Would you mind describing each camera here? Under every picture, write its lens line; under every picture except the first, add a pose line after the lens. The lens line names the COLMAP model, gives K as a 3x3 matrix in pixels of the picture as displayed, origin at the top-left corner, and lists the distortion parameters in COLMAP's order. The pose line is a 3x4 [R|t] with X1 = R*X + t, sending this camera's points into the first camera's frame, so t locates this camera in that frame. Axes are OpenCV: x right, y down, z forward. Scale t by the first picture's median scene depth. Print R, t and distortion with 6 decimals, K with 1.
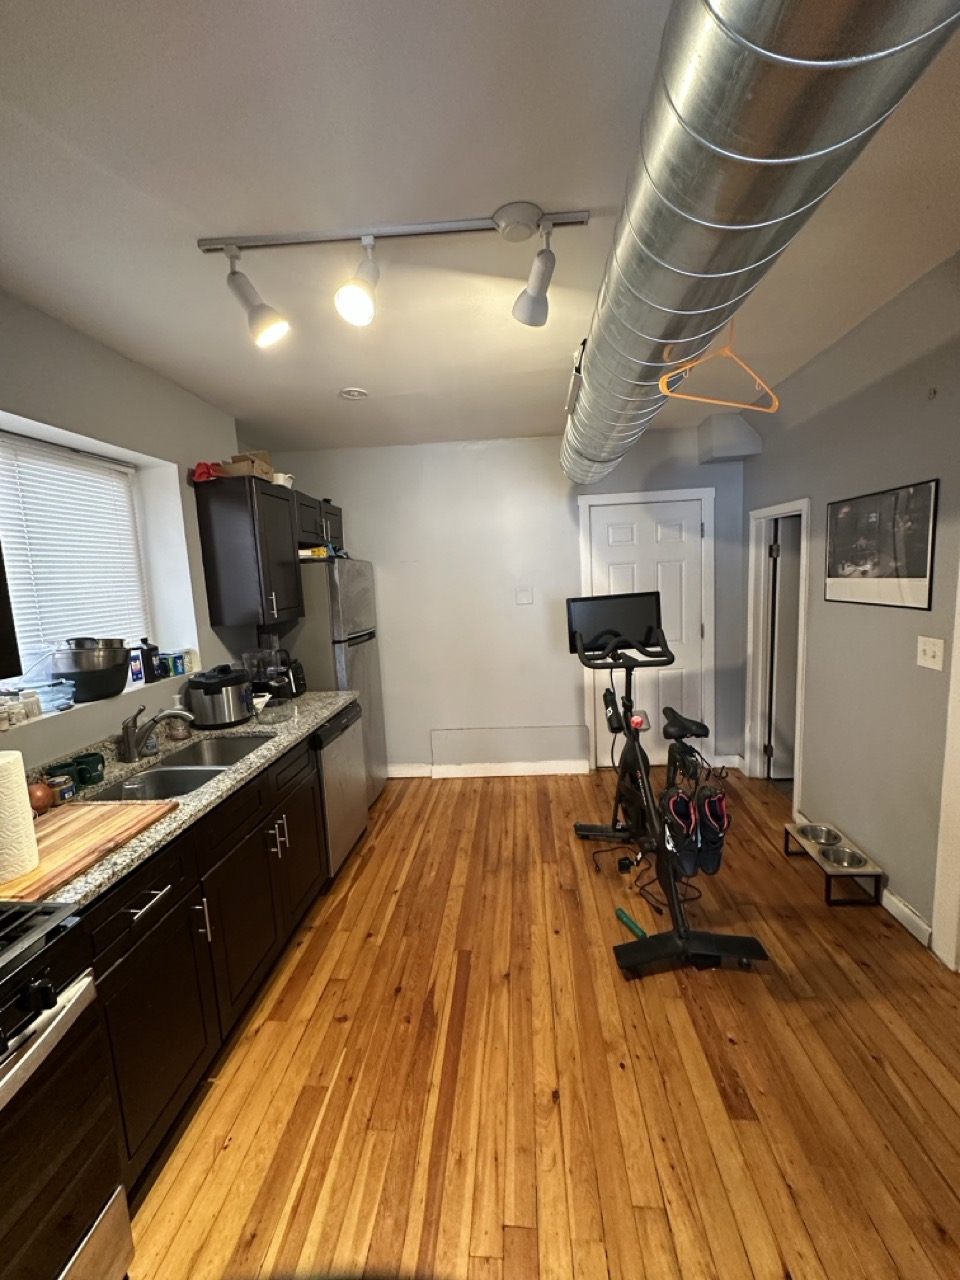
lens RADIAL K [[510.1, 0, 480.0], [0, 510.1, 640.0], [0, 0, 1]] dist [-0.005829, 0.000806]
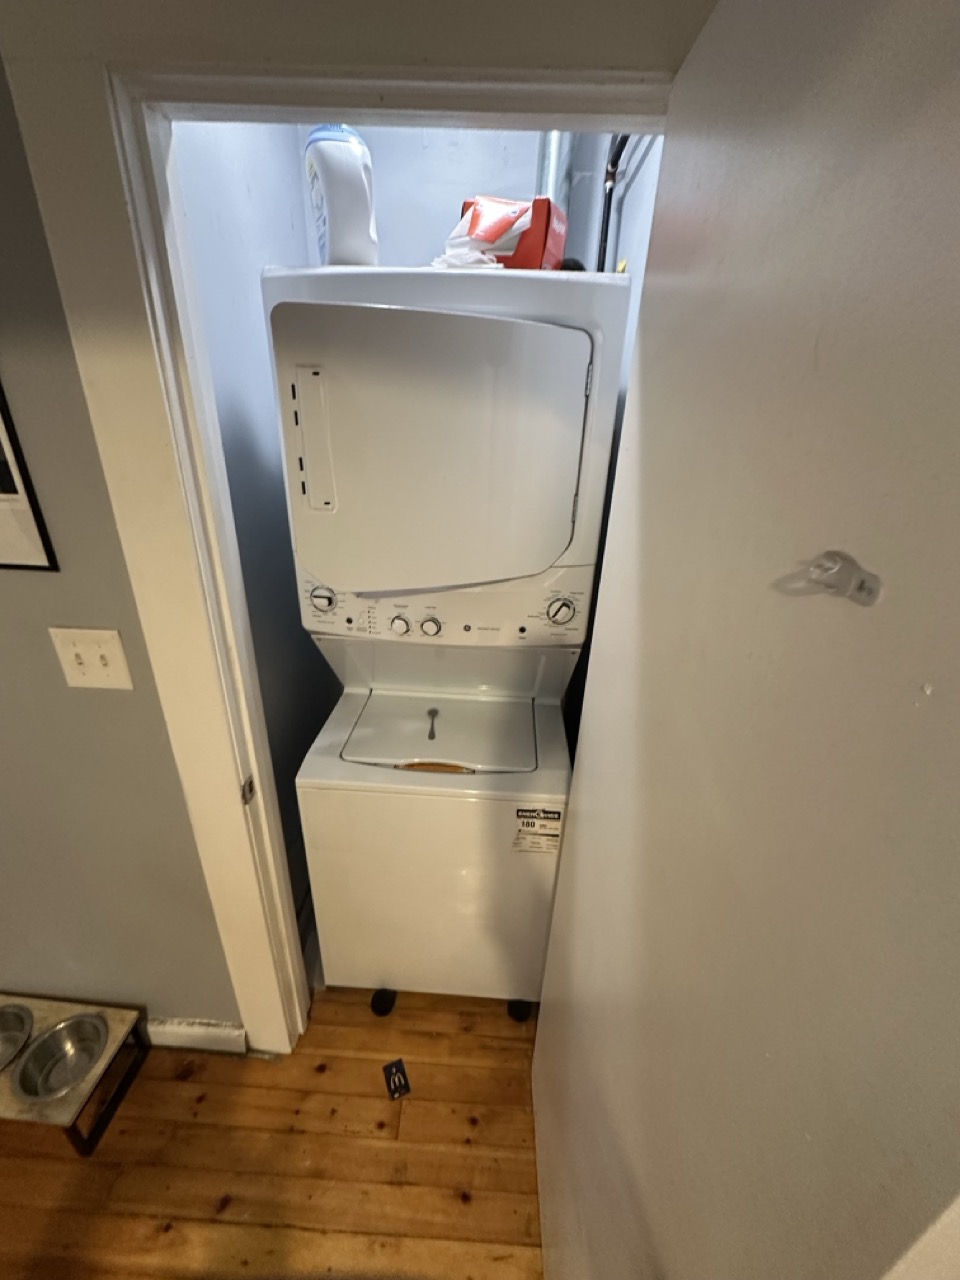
lens RADIAL K [[510.1, 0, 480.0], [0, 510.1, 640.0], [0, 0, 1]] dist [-0.005829, 0.000806]
pose [[-0.035395, -0.365670, 0.930071, 0.216198], [0.094998, 0.925209, 0.367373, -0.061208], [-0.994848, 0.101358, 0.001990, 0.310937]]
